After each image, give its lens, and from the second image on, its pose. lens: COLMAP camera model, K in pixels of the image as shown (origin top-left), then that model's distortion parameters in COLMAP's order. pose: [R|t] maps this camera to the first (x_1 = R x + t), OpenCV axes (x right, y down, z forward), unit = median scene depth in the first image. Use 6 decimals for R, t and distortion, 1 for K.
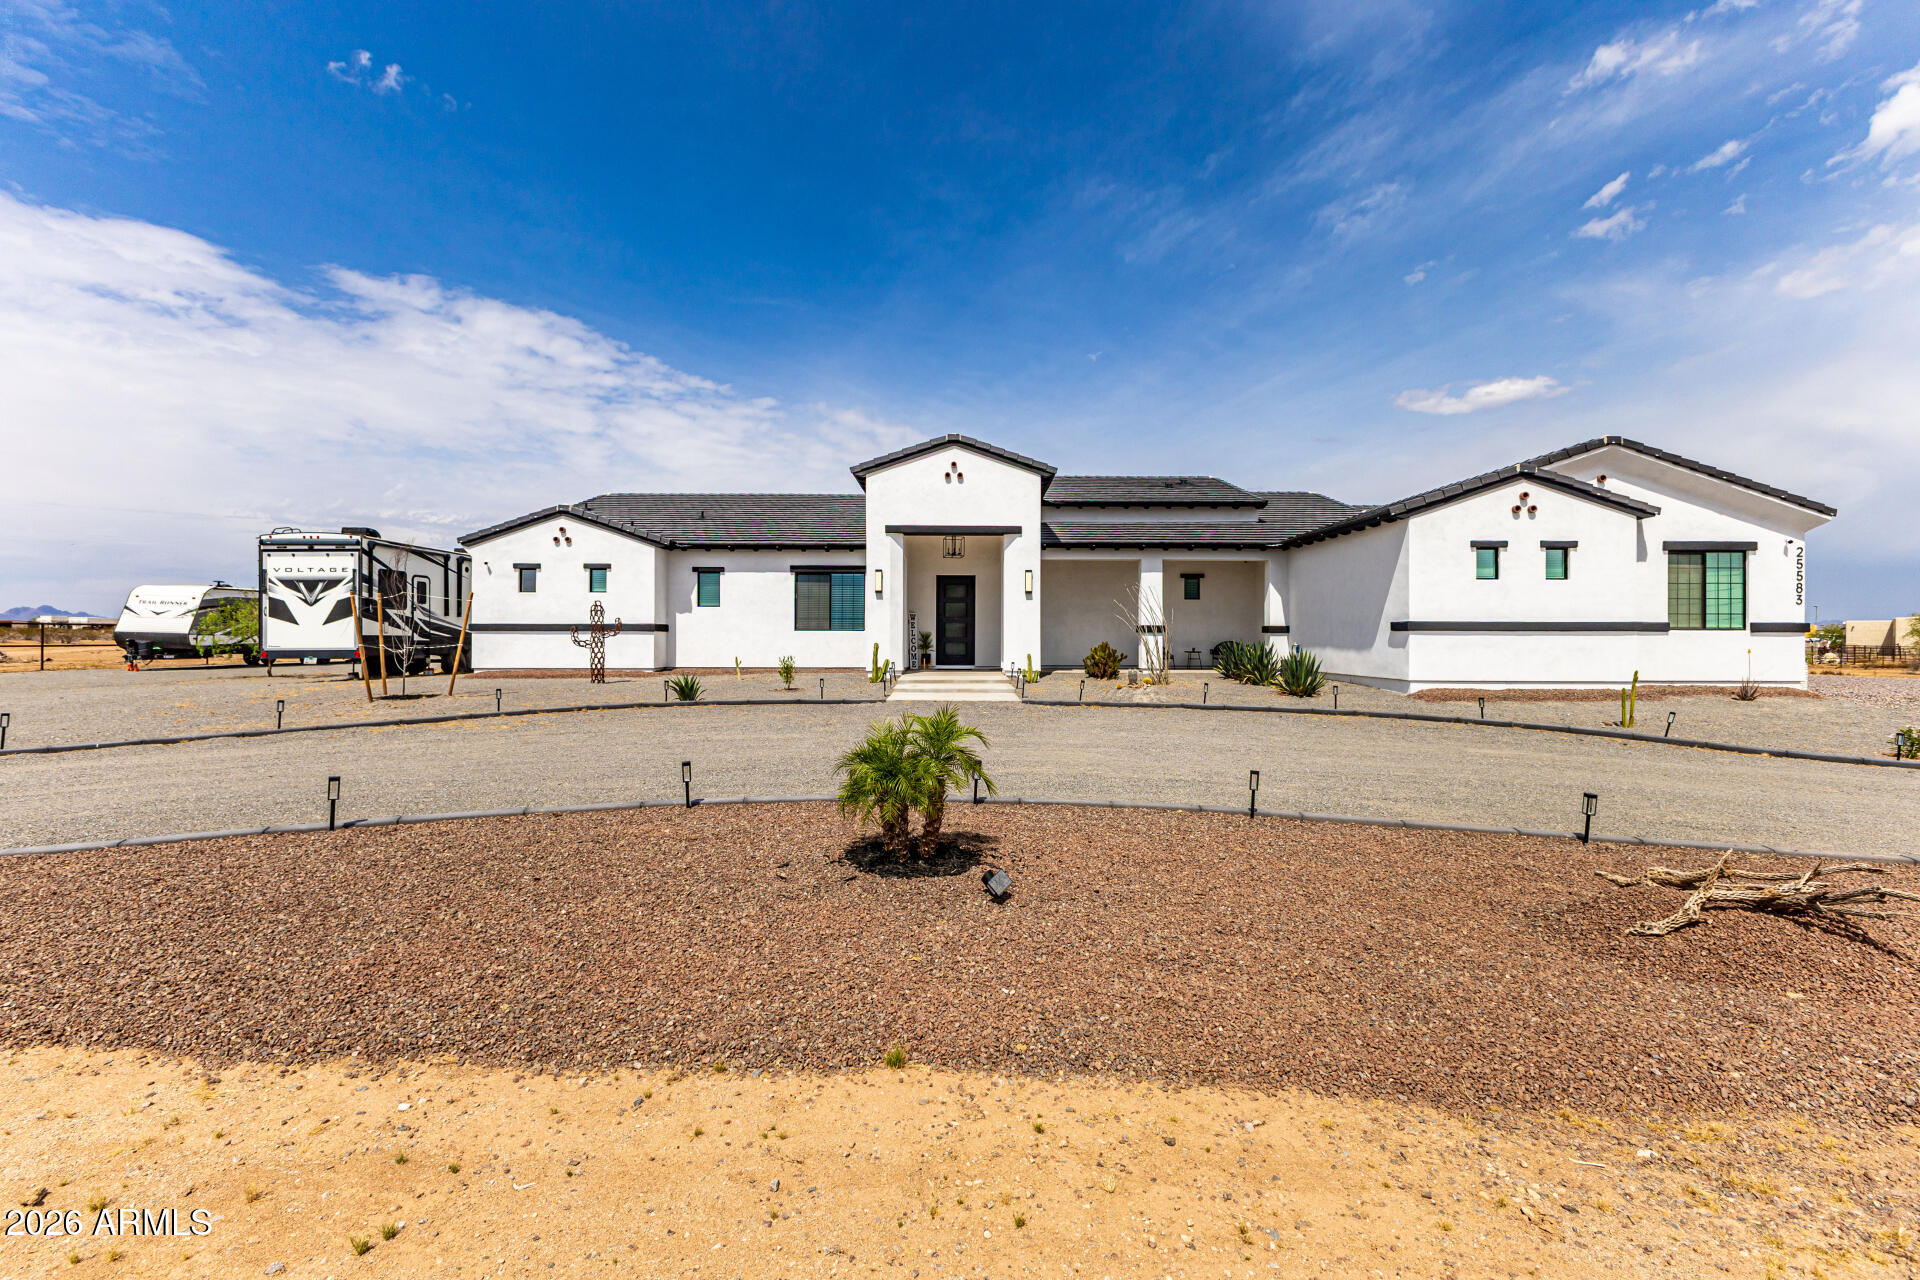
lens RADIAL K [[855.2, 0, 949.9], [0, 855.2, 613.0], [0, 0, 1]] dist [0.003449, -0.001201]
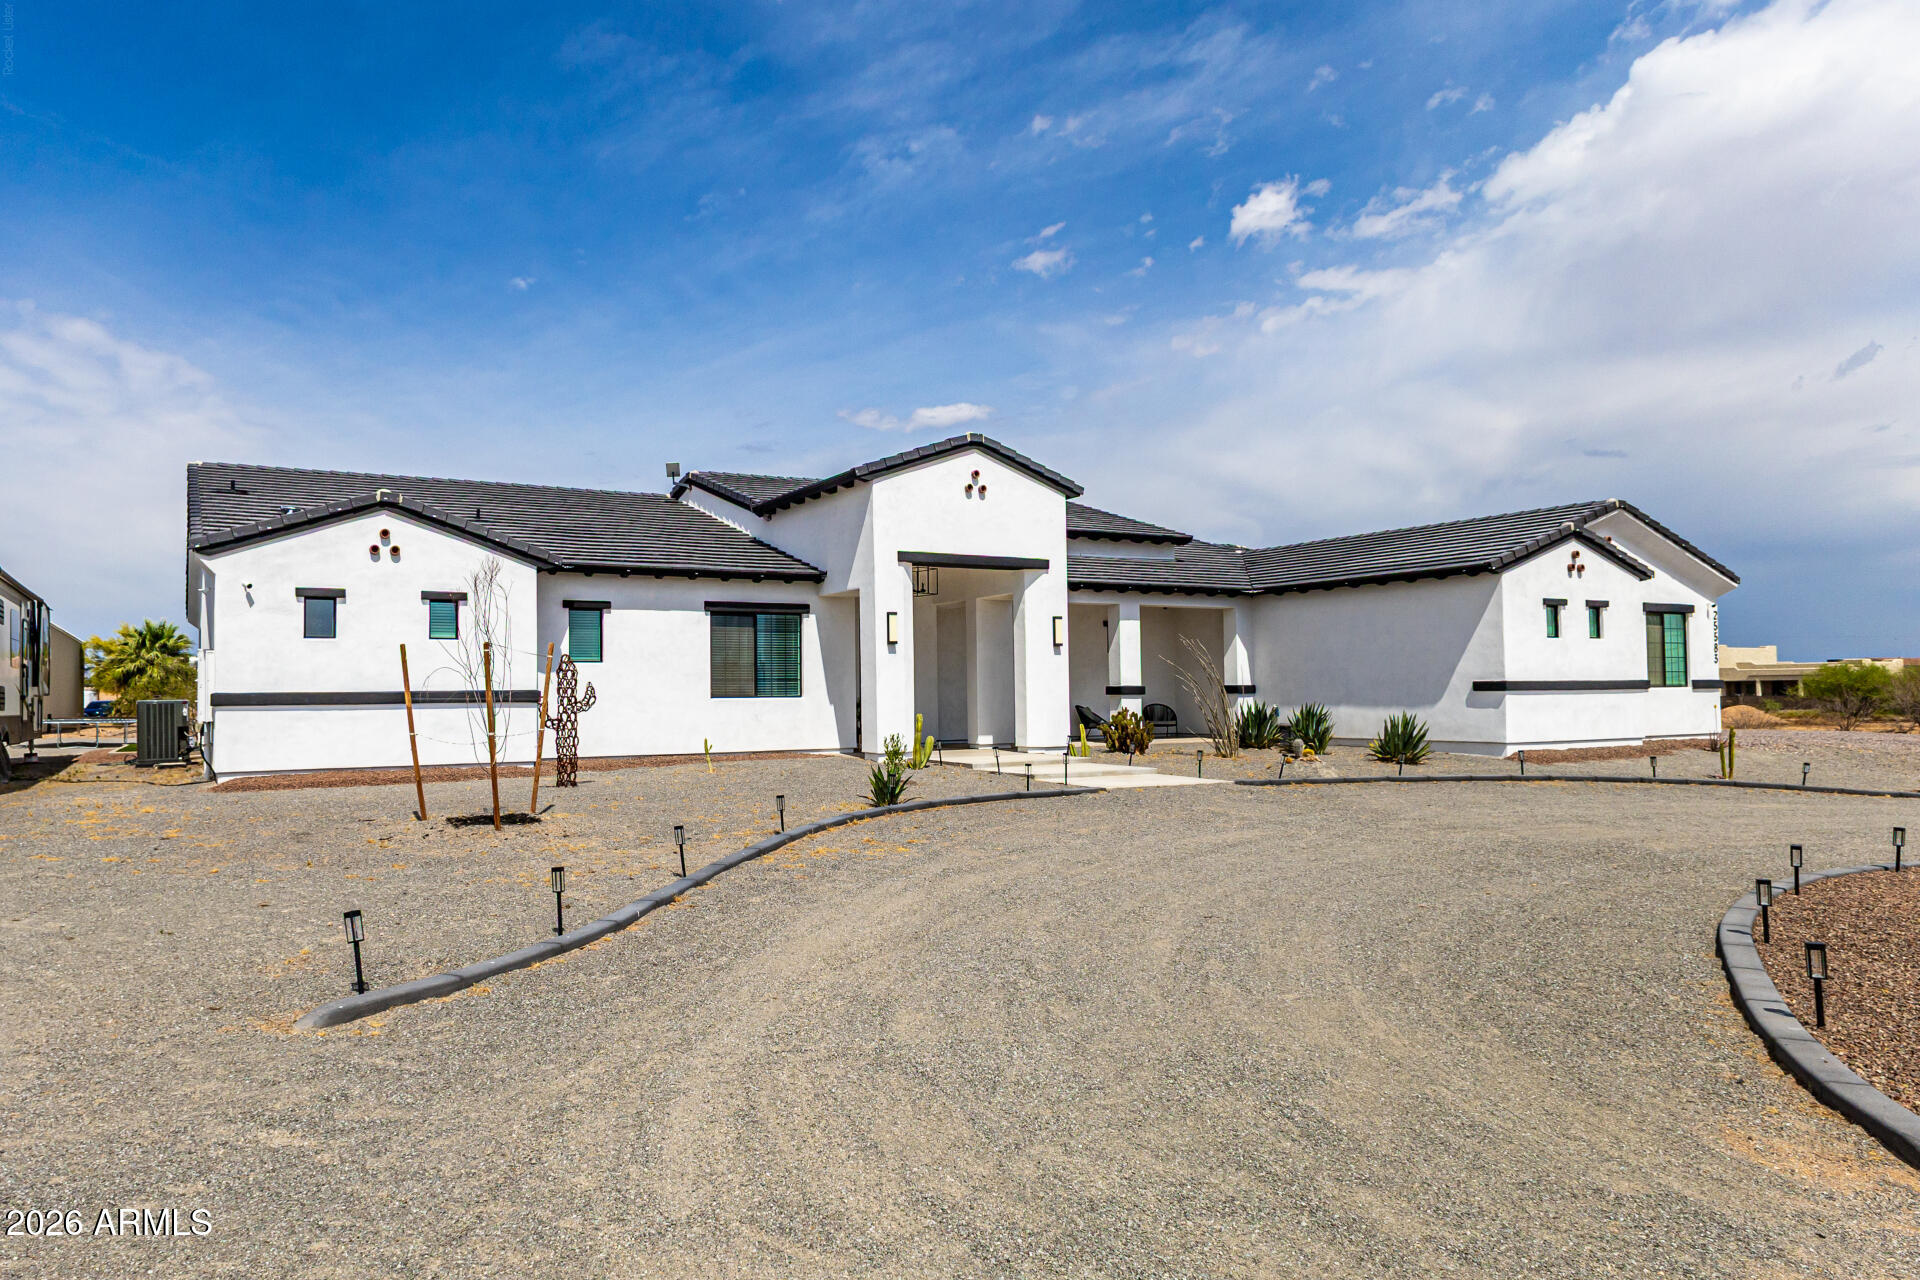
lens RADIAL K [[1190.3, 0, 960.0], [0, 1190.3, 640.0], [0, 0, 1]] dist [0.000745, -0.000120]
pose [[0.884383, 0.009616, 0.466662, -0.490857], [-0.000504, 0.999807, -0.019647, -0.007422], [-0.466761, 0.017140, 0.884217, 0.084637]]
